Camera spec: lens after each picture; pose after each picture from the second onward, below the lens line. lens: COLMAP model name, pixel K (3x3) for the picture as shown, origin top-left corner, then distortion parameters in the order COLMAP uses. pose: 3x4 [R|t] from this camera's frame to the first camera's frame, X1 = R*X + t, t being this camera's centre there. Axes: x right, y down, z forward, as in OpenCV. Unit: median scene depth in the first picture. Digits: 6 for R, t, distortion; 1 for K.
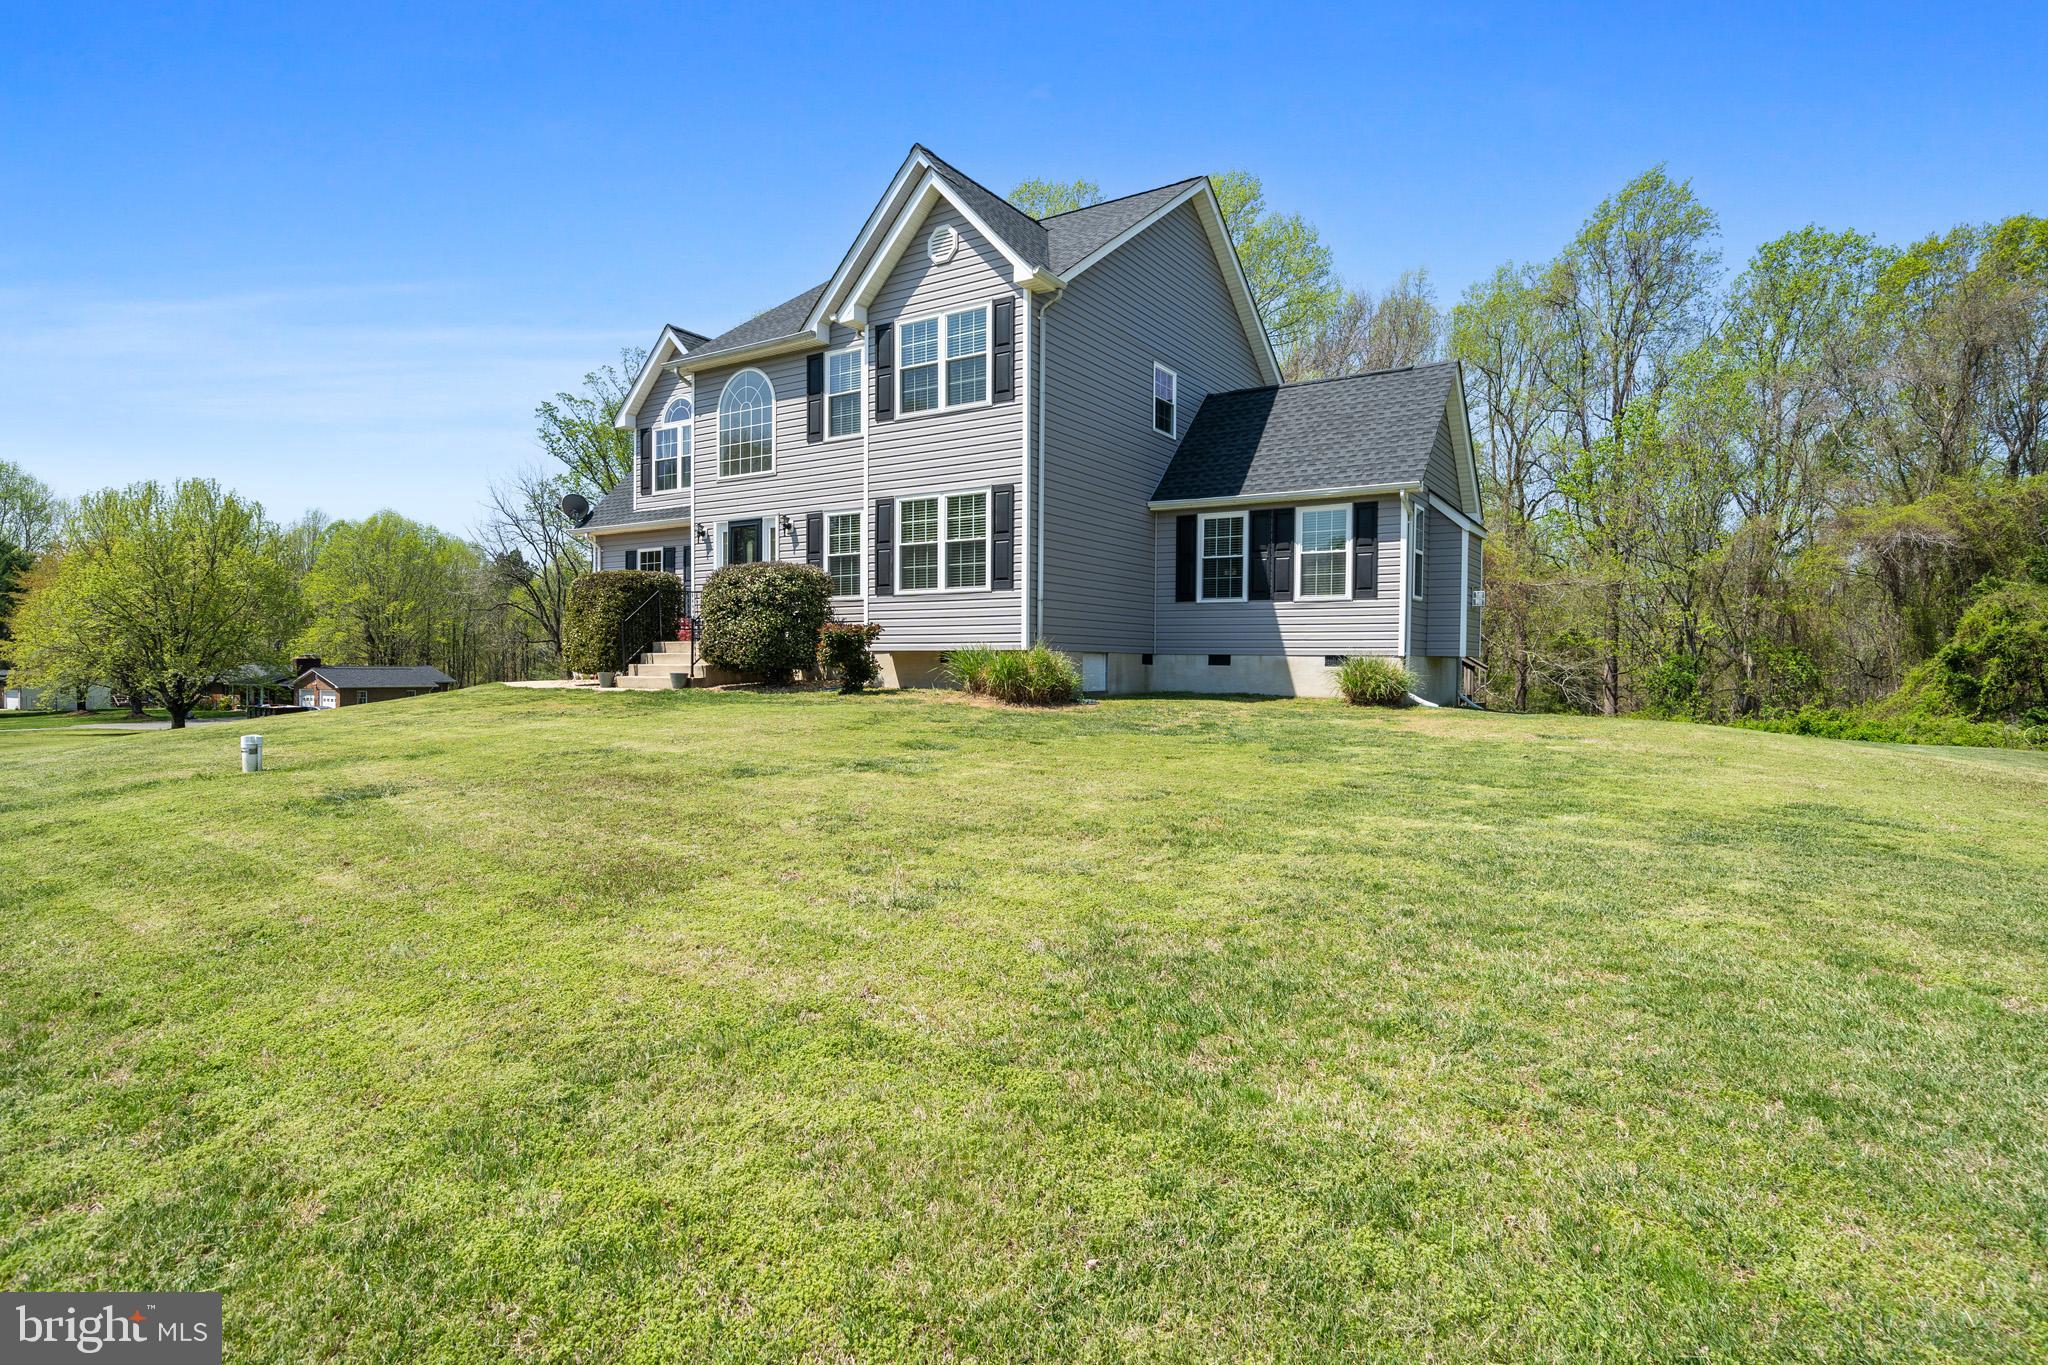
lens RADIAL K [[1088.9, 0, 1037.3], [0, 1088.9, 686.0], [0, 0, 1]] dist [0.007051, 0.001156]
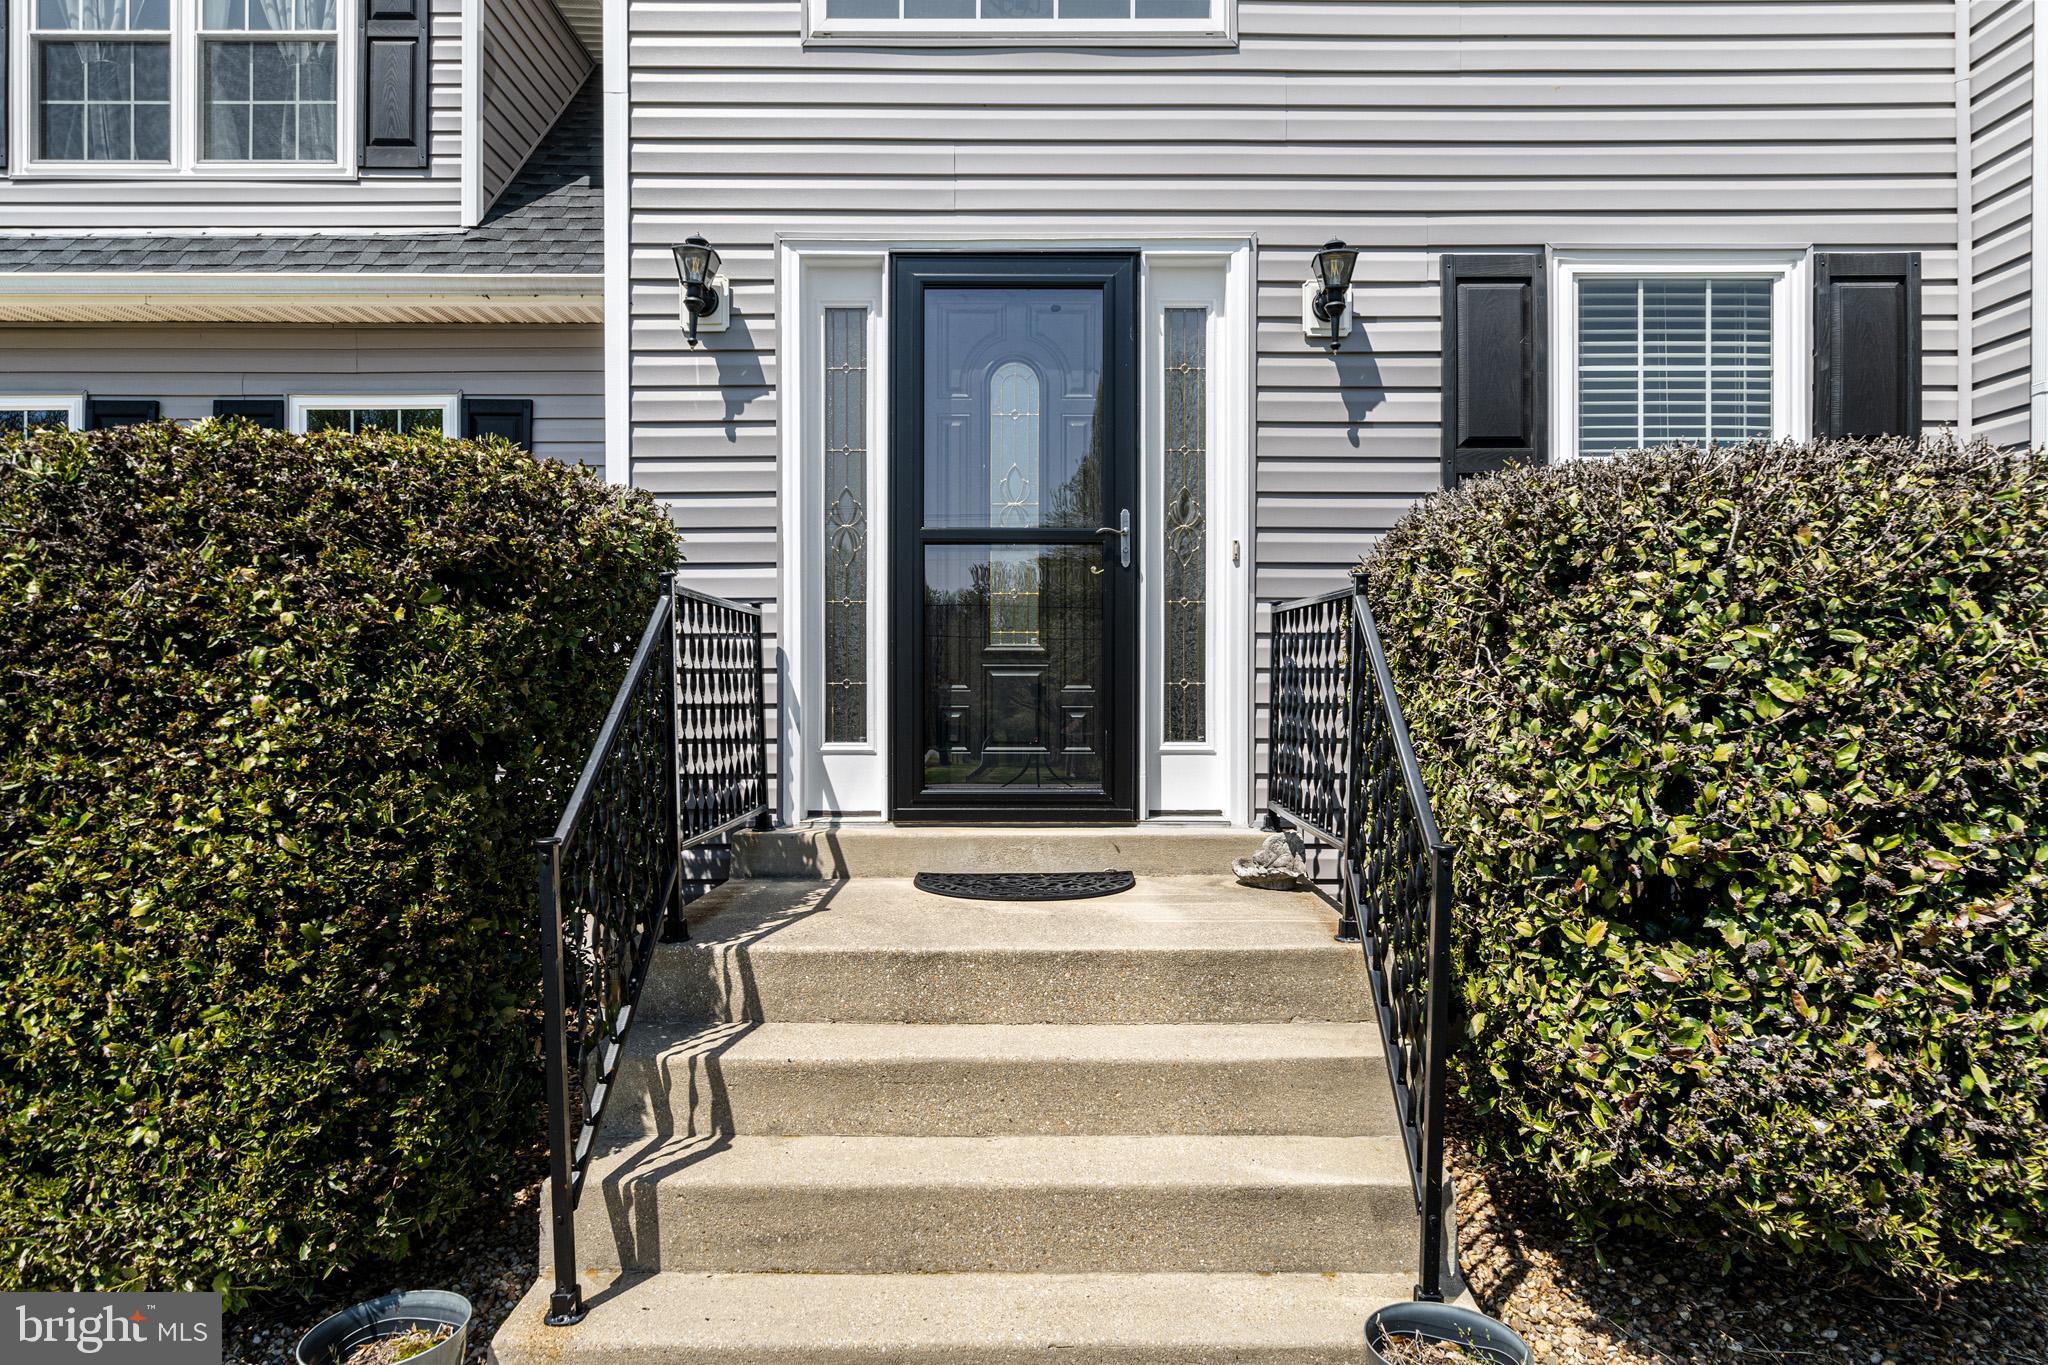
lens RADIAL K [[1198.6, 0, 1039.2], [0, 1198.6, 692.1], [0, 0, 1]] dist [0.000591, -0.001451]
pose [[0.834722, -0.007784, 0.550616, -0.443694], [0.013801, 0.999882, -0.006787, -0.081685], [-0.550498, 0.013264, 0.834731, 0.941133]]
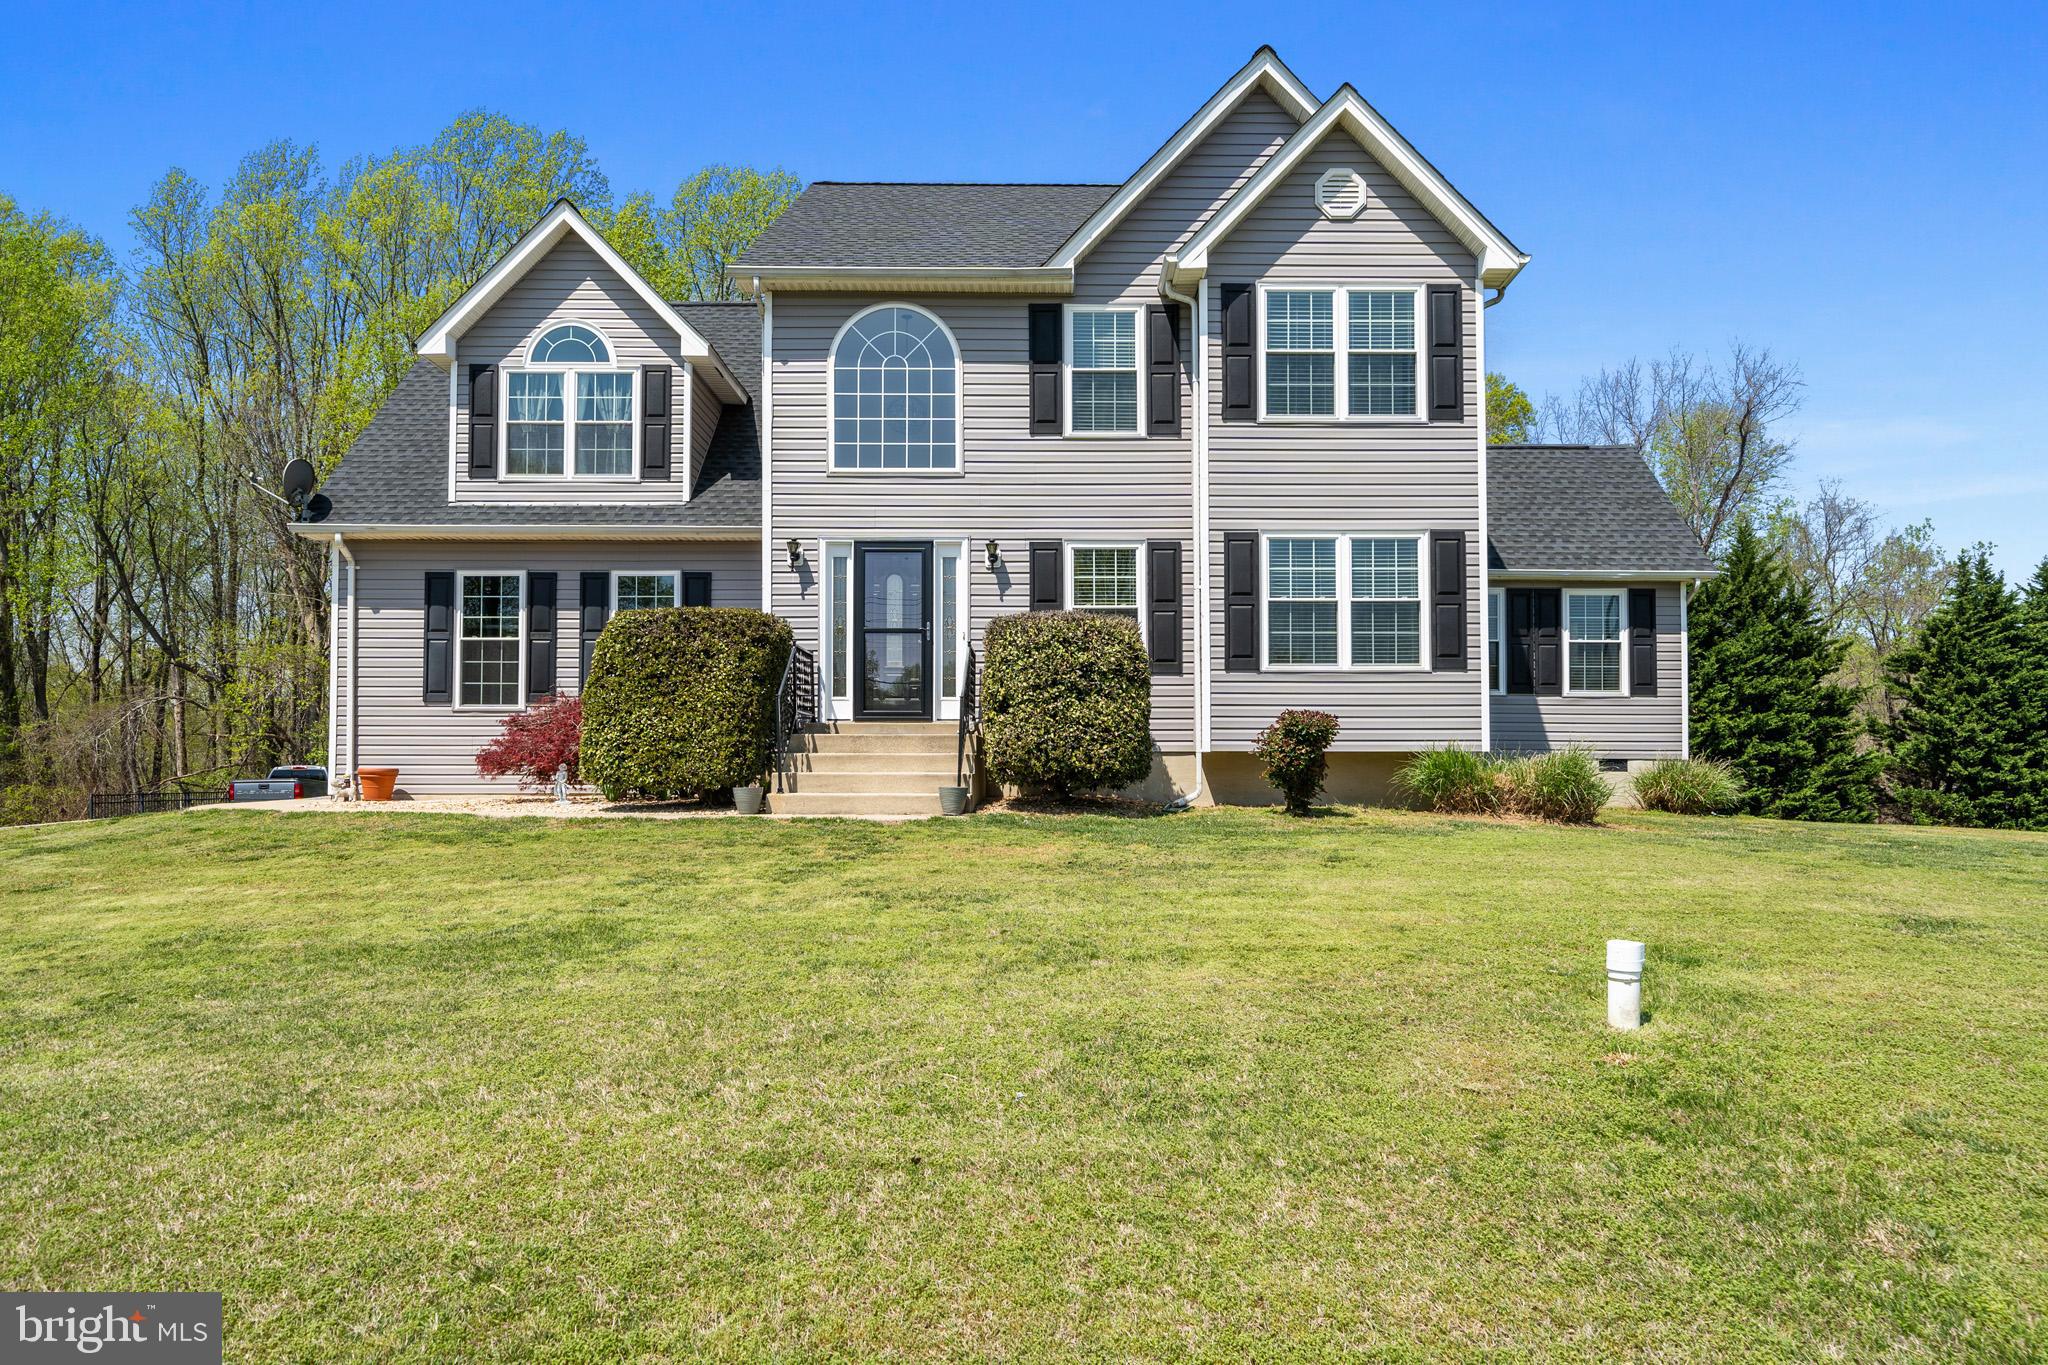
lens RADIAL K [[1258.6, 0, 1051.5], [0, 1258.6, 727.9], [0, 0, 1]] dist [0.007608, 0.002658]
pose [[0.832021, 0.014562, 0.554552, -0.682465], [0.013255, 0.998848, -0.046116, -0.012118], [-0.554585, 0.045720, 0.830870, 0.407779]]
